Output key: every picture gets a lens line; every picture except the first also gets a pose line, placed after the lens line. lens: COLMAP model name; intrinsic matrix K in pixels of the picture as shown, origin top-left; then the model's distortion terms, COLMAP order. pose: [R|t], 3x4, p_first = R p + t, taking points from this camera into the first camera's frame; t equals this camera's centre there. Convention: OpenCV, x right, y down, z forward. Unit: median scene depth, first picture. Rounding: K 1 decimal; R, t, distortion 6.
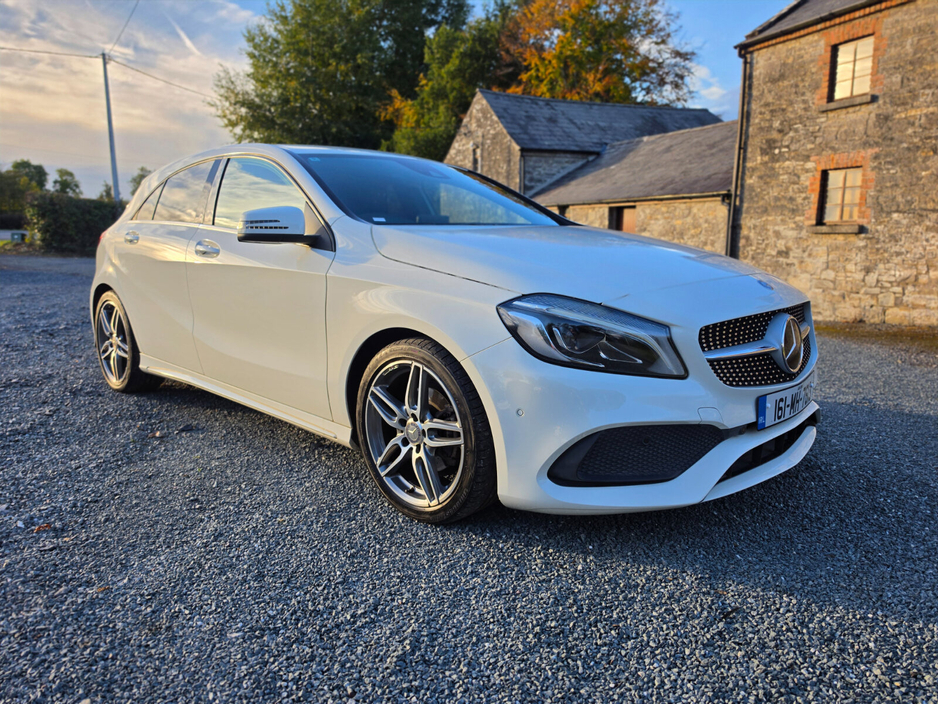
lens RADIAL K [[698.0, 0, 460.4], [0, 698.0, 350.0], [0, 0, 1]] dist [-0.002781, -0.025230]
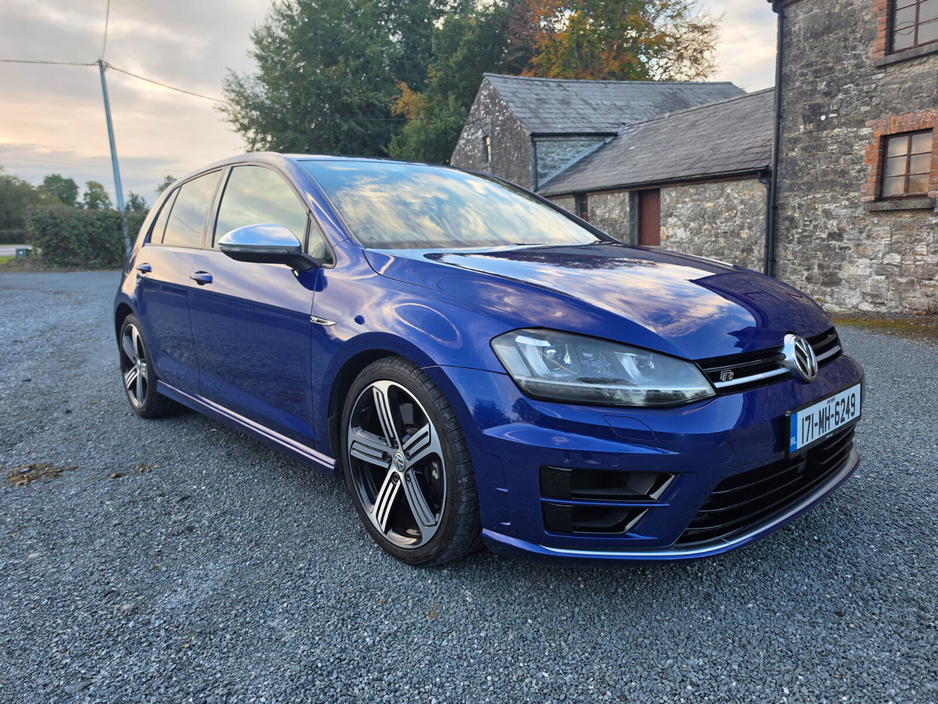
lens RADIAL K [[670.2, 0, 459.9], [0, 670.2, 344.2], [0, 0, 1]] dist [-0.010936, -0.010919]
pose [[0.998110, -0.041606, -0.045223, 0.019682], [0.042125, 0.999056, 0.010586, -0.020833], [0.044740, -0.012471, 0.998921, 0.097378]]
